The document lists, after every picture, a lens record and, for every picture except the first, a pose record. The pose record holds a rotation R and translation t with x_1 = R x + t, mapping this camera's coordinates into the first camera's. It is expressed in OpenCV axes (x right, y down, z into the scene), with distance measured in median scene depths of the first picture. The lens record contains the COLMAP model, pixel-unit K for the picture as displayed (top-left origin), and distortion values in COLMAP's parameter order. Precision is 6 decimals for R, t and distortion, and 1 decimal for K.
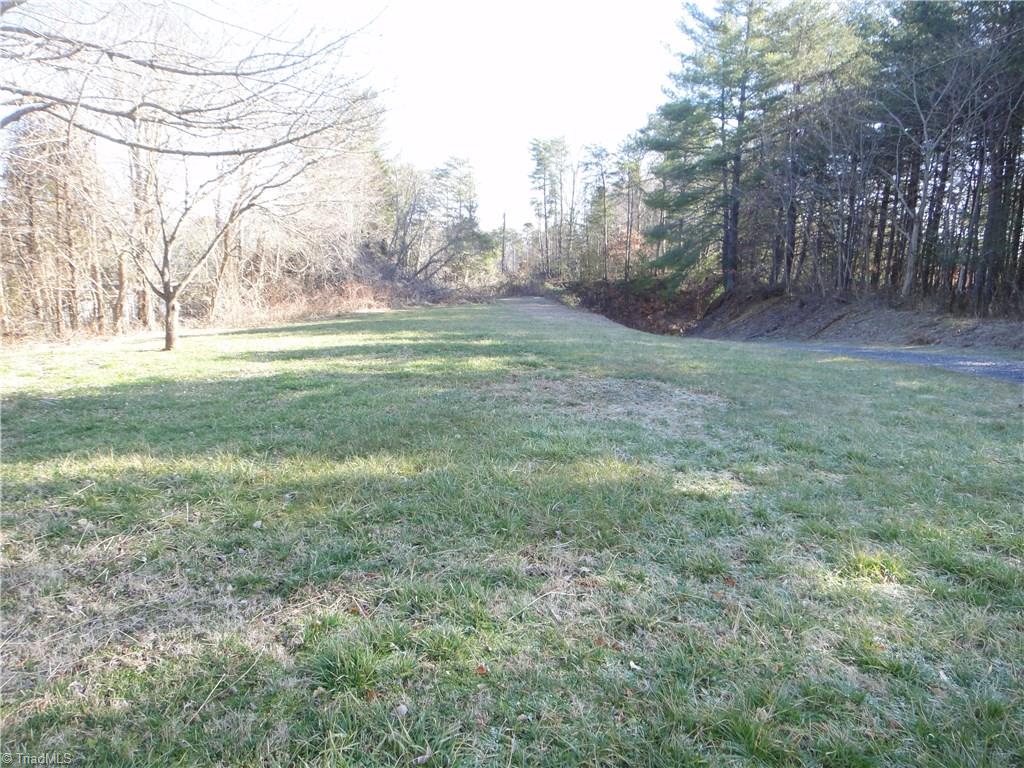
lens RADIAL K [[737.1, 0, 512.6], [0, 737.1, 380.3], [0, 0, 1]] dist [0.007306, -0.000070]
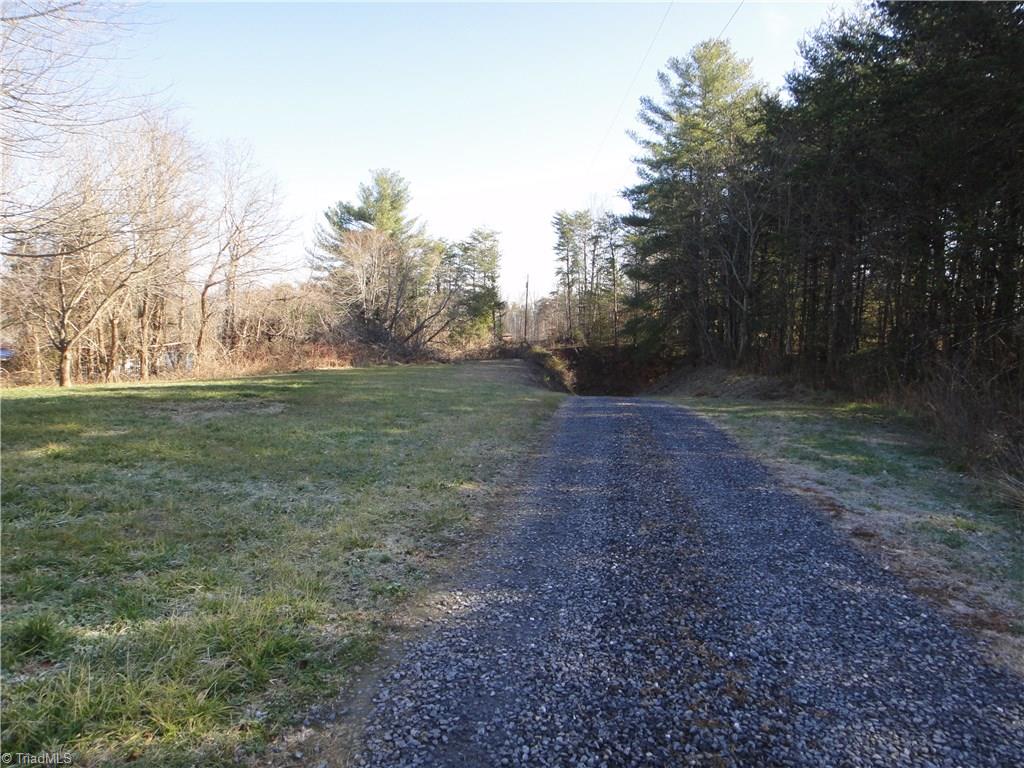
lens RADIAL K [[737.1, 0, 514.2], [0, 737.1, 378.2], [0, 0, 1]] dist [0.007306, -0.000070]
pose [[0.994654, 0.009538, -0.102823, 0.709250], [-0.018899, 0.995721, -0.090452, 0.068921], [0.101520, 0.091912, 0.990579, -0.393249]]
